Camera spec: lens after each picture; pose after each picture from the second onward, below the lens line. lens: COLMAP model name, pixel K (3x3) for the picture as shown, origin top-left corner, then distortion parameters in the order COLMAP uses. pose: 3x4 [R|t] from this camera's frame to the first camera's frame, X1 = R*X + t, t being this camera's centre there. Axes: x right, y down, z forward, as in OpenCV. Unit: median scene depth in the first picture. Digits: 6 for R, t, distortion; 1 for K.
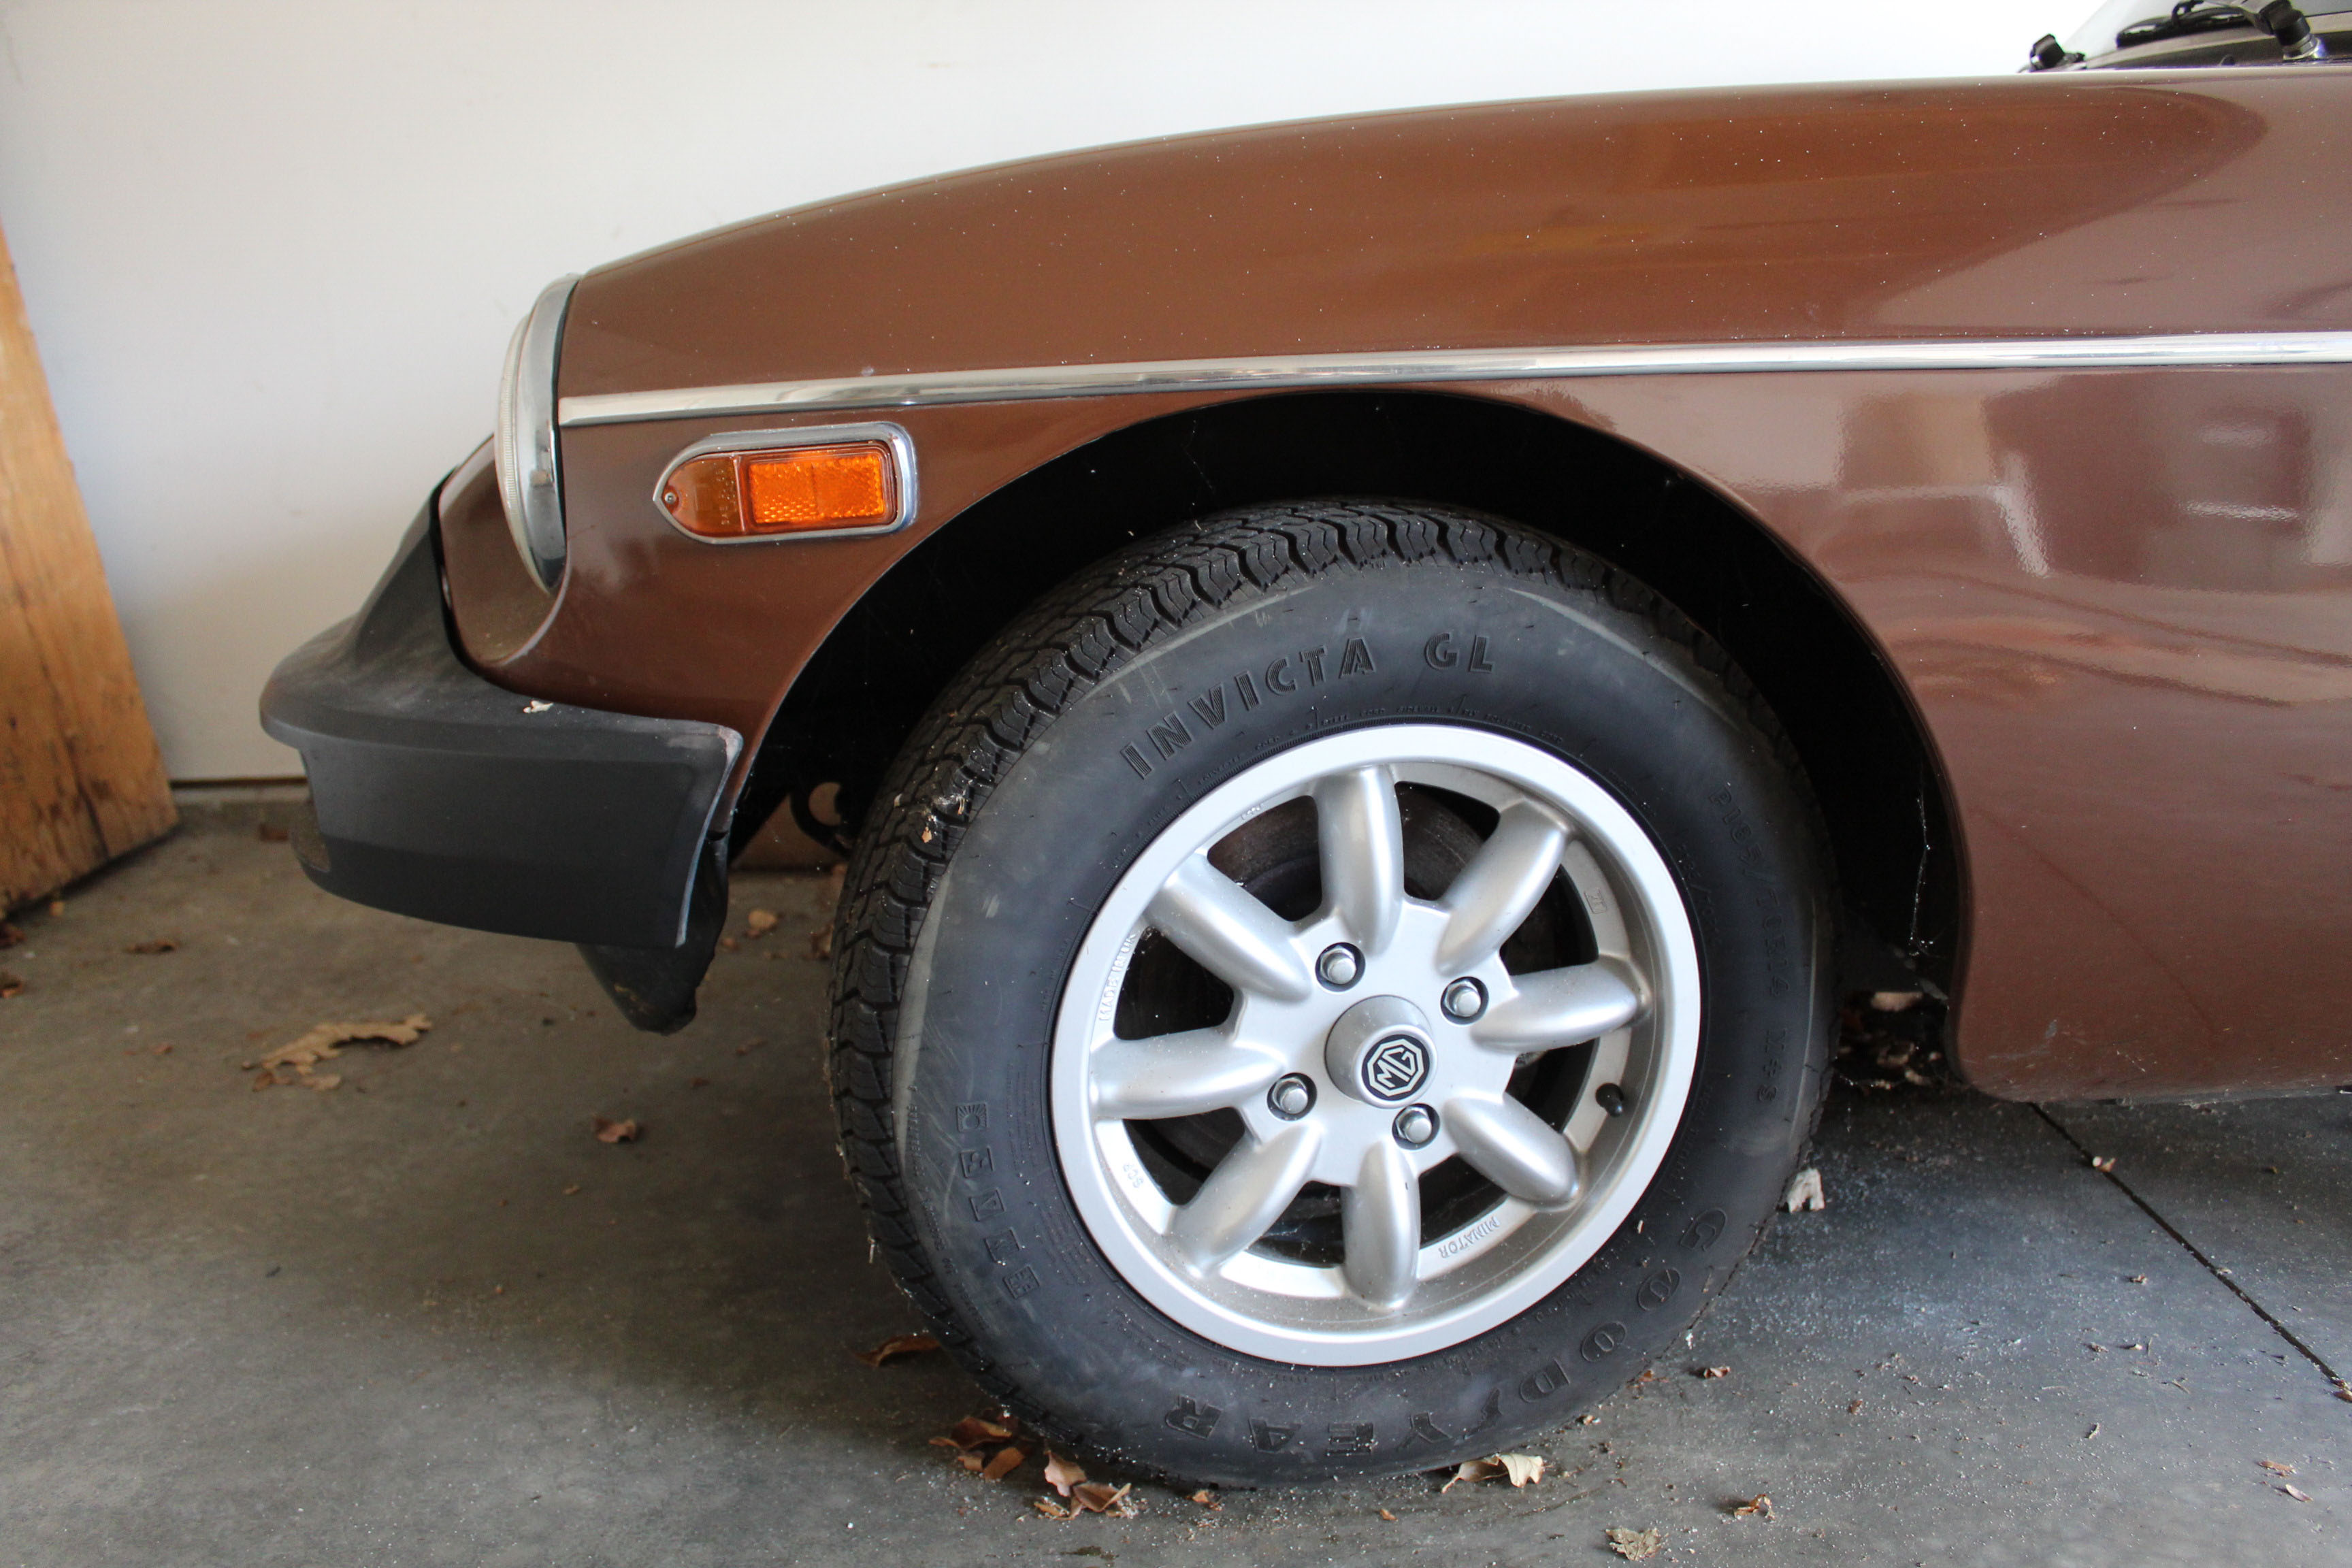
lens RADIAL K [[1949.1, 0, 1184.0], [0, 1949.1, 784.9], [0, 0, 1]] dist [-0.164510, 0.143062]
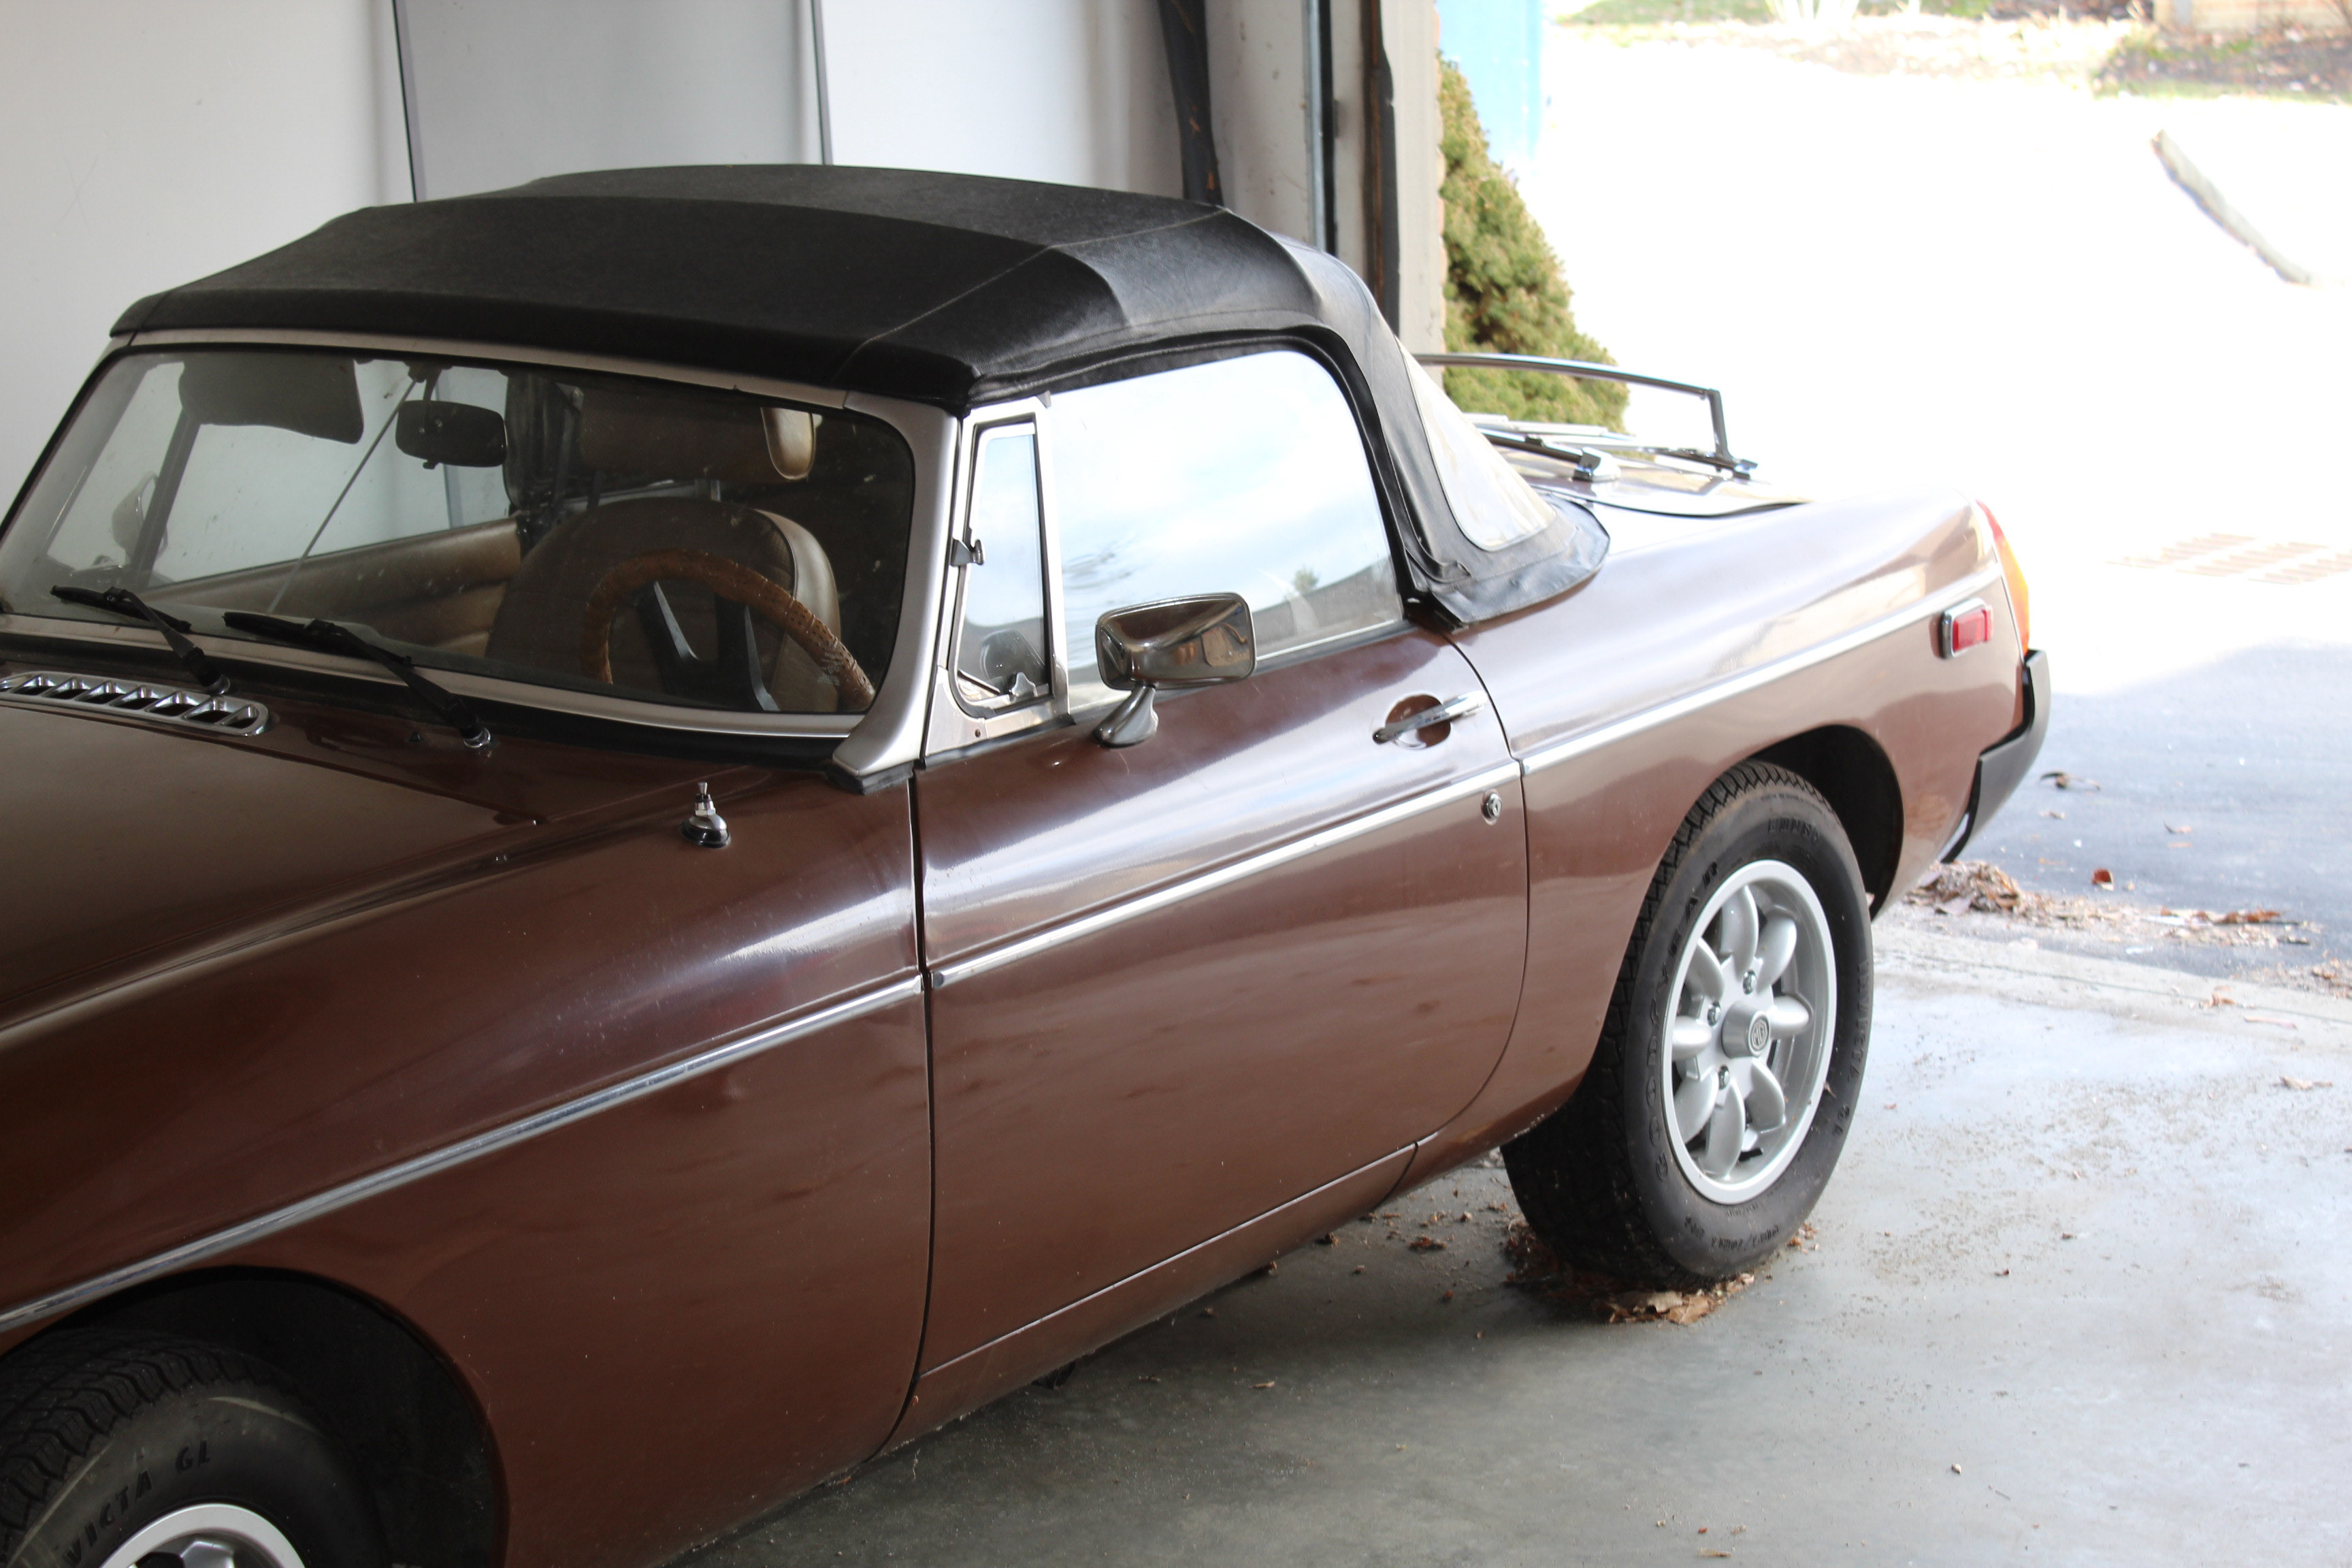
lens RADIAL K [[4528.8, 0, 1176.9], [0, 4528.8, 773.9], [0, 0, 1]] dist [0.024400, 0.215236]
pose [[0.623139, -0.171534, 0.763069, -1.678780], [0.190081, 0.979615, 0.064989, -0.579684], [-0.758661, 0.104548, 0.643042, -1.528642]]
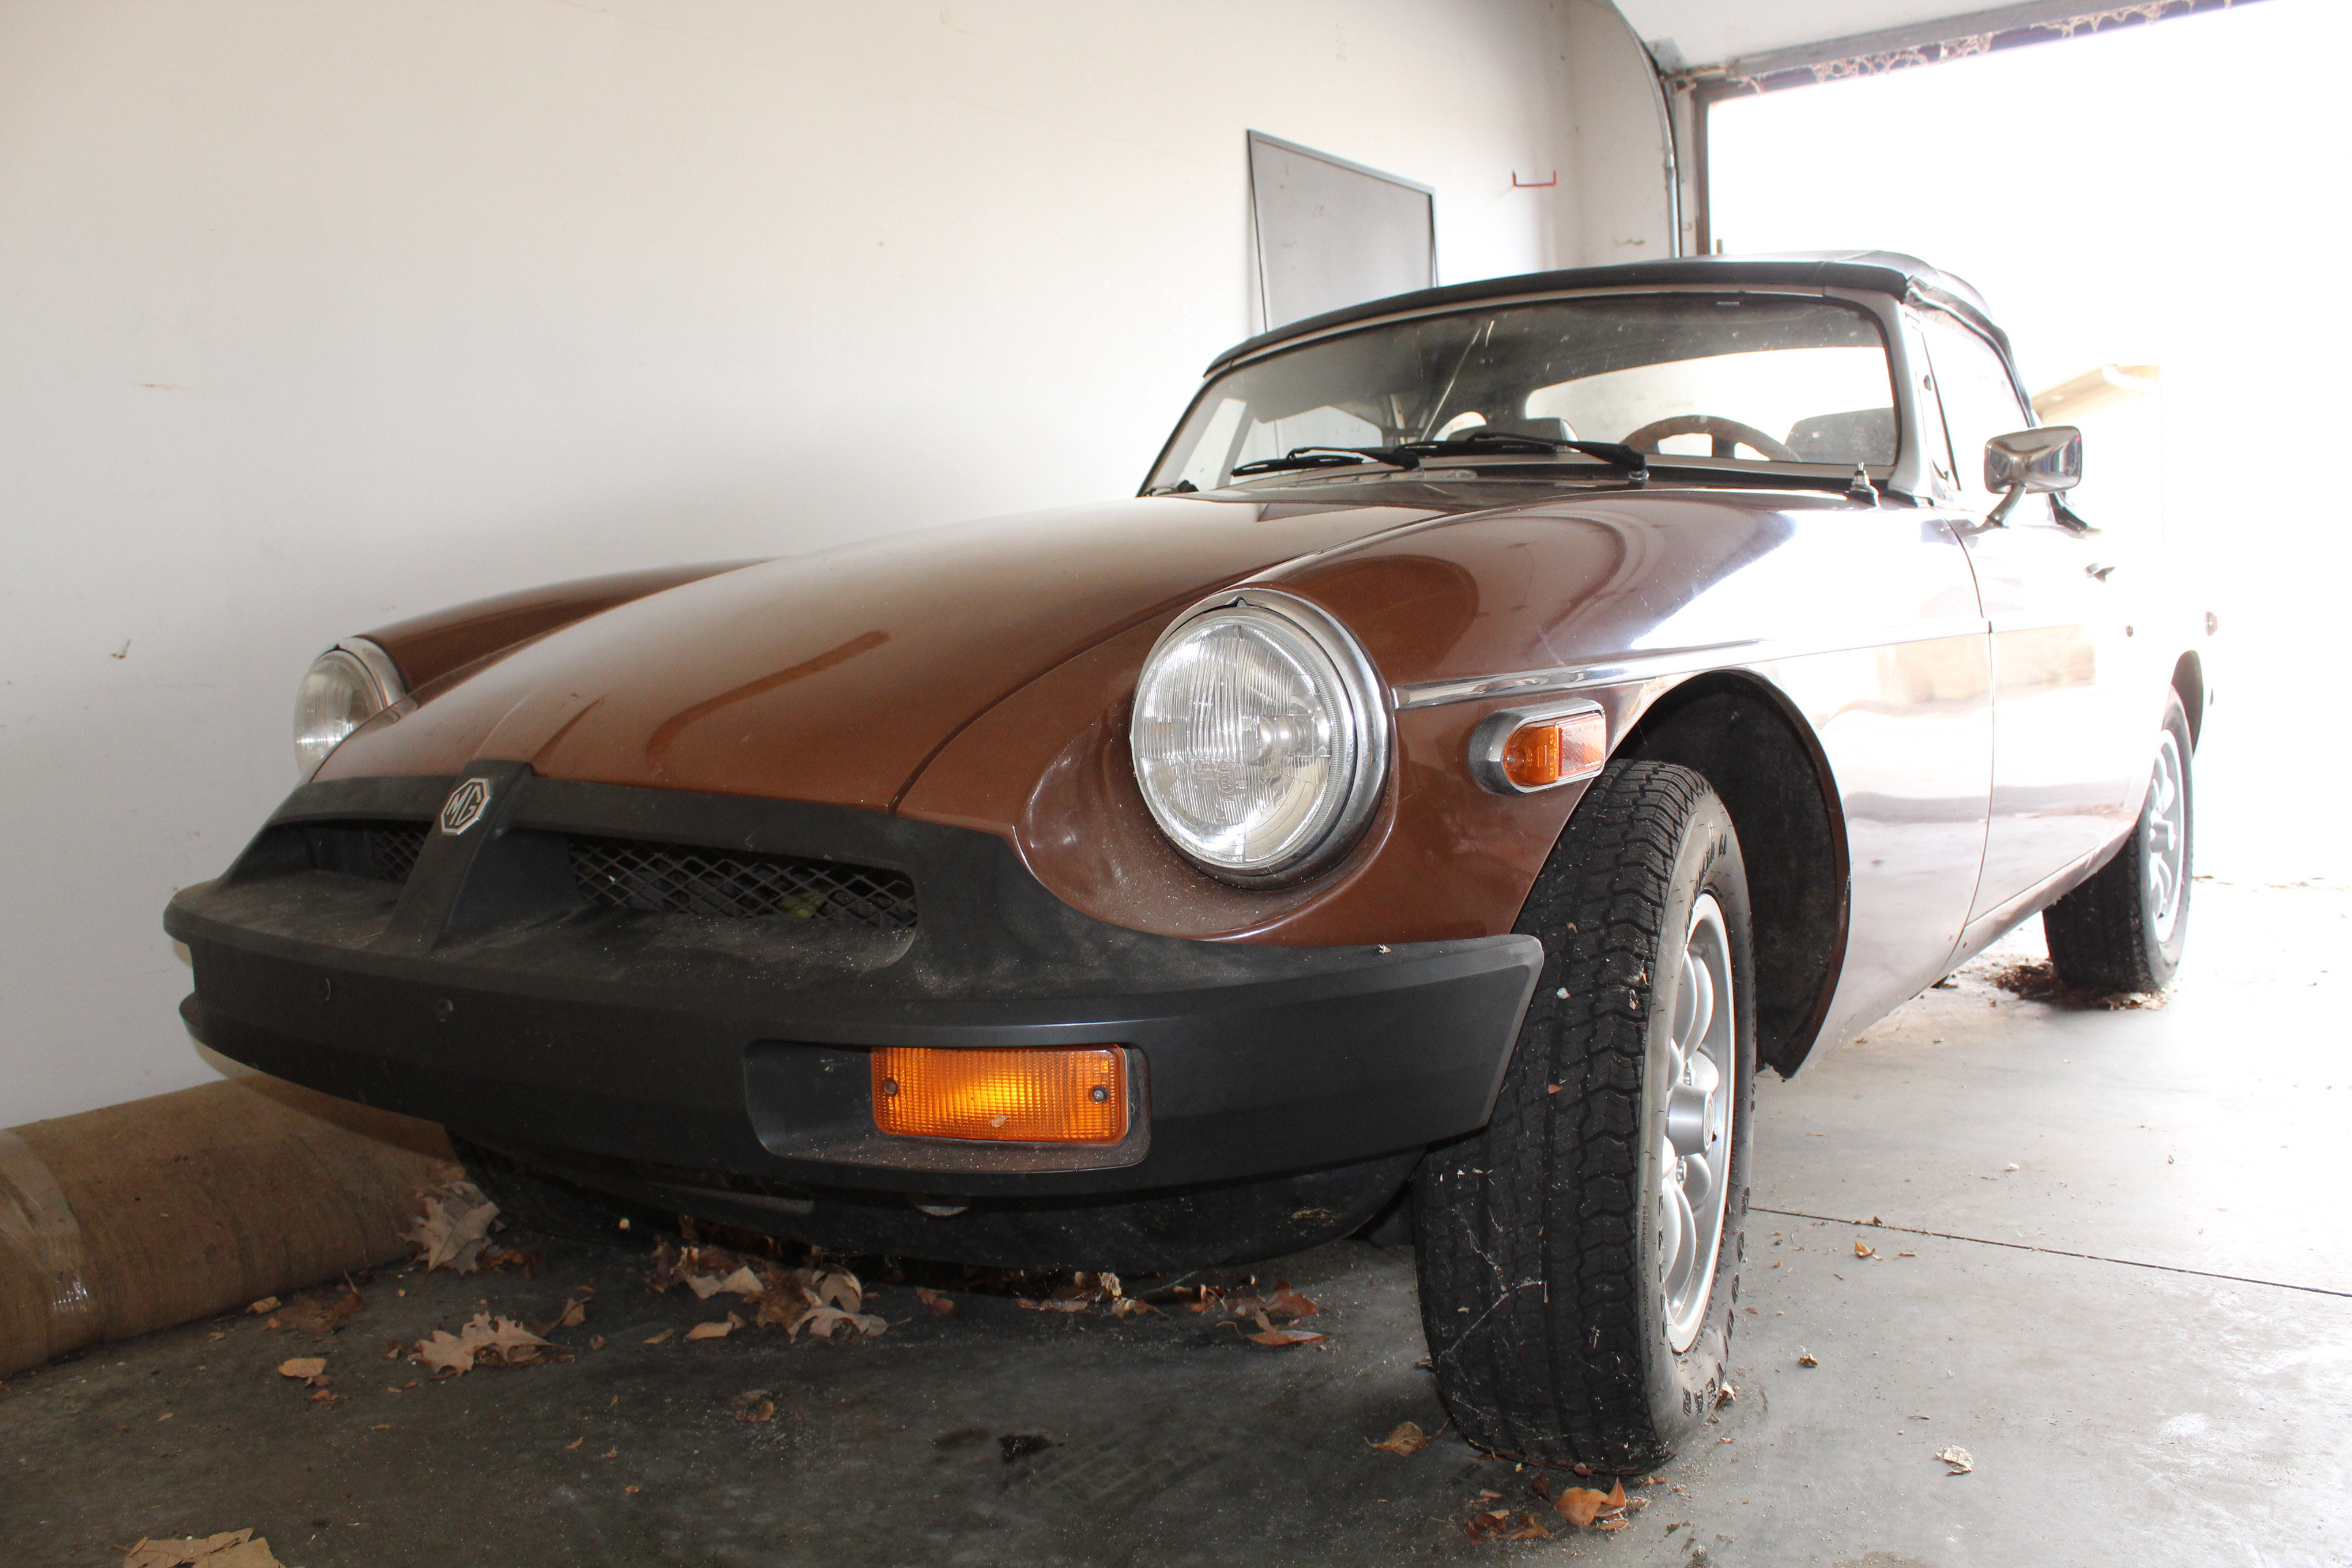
lens RADIAL K [[1962.4, 0, 1179.3], [0, 1962.4, 787.2], [0, 0, 1]] dist [-0.164054, 0.148460]
pose [[0.615482, -0.066802, 0.785315, -1.312588], [0.200633, 0.976856, -0.074149, -0.081793], [-0.762187, 0.203197, 0.614640, 0.332208]]
